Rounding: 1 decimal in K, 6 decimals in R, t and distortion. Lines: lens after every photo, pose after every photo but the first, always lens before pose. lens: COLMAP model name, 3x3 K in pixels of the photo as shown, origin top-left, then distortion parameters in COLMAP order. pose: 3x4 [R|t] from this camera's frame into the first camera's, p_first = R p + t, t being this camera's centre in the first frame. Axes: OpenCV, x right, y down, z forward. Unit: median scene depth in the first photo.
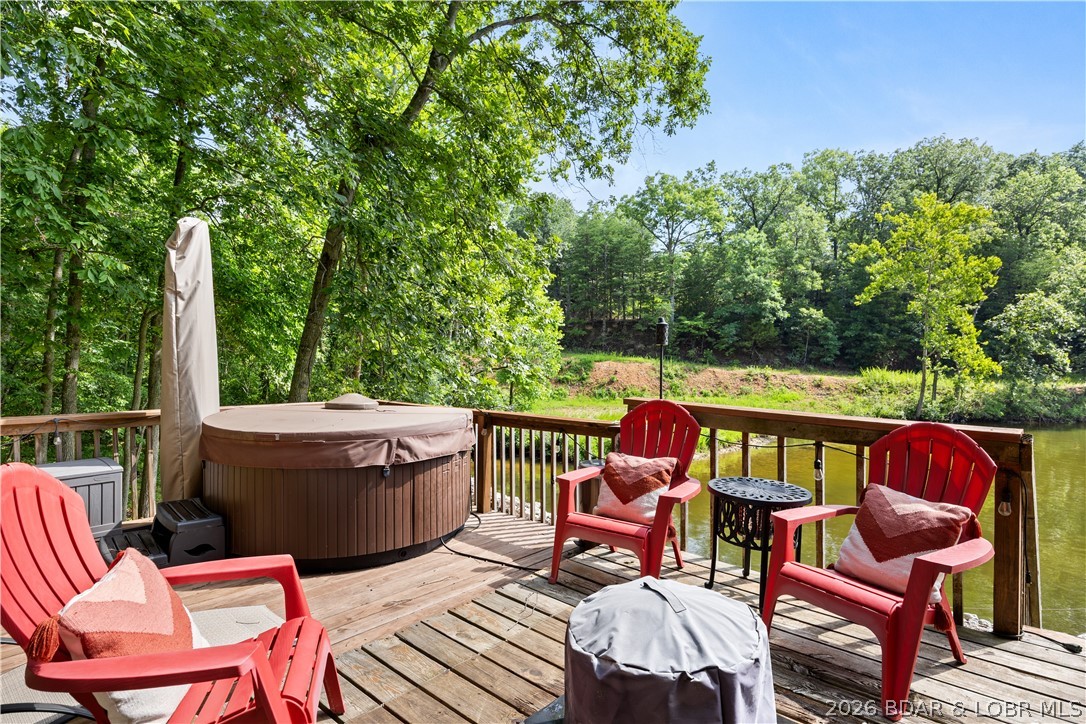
lens RADIAL K [[582.4, 0, 539.6], [0, 582.4, 358.6], [0, 0, 1]] dist [-0.003526, -0.001893]
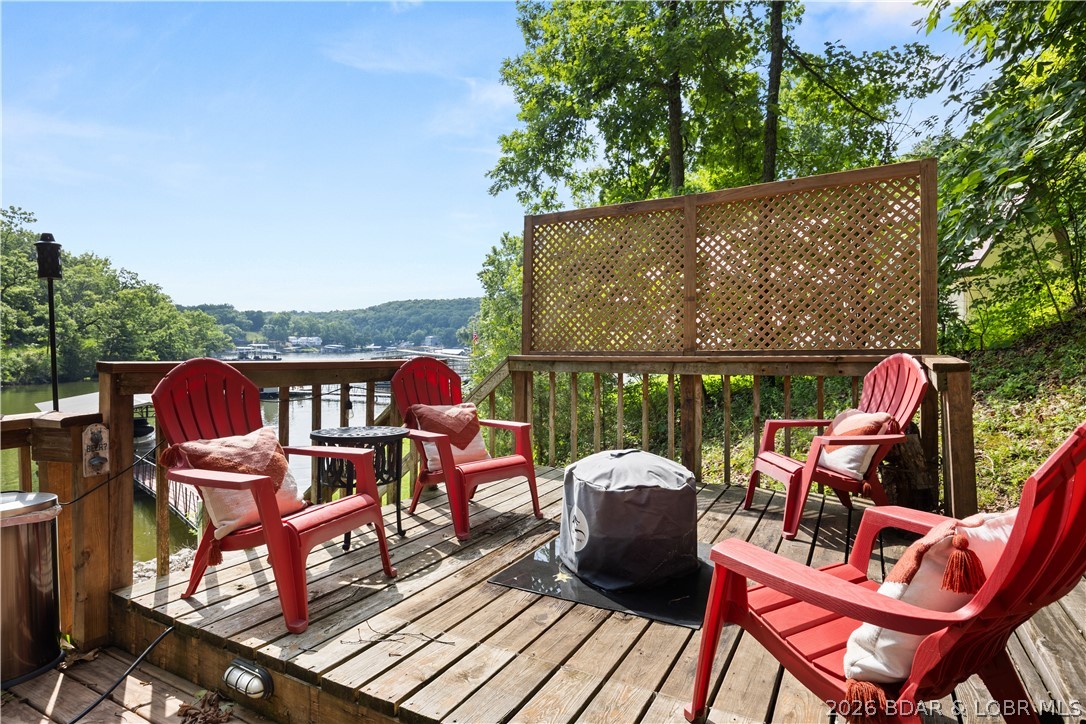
lens RADIAL K [[582.4, 0, 543.7], [0, 582.4, 348.0], [0, 0, 1]] dist [-0.003526, -0.001893]
pose [[-0.245028, -0.005860, 0.969498, -0.740378], [0.008235, 0.999933, 0.008125, 0.067172], [-0.969481, 0.009974, -0.244964, 0.968064]]
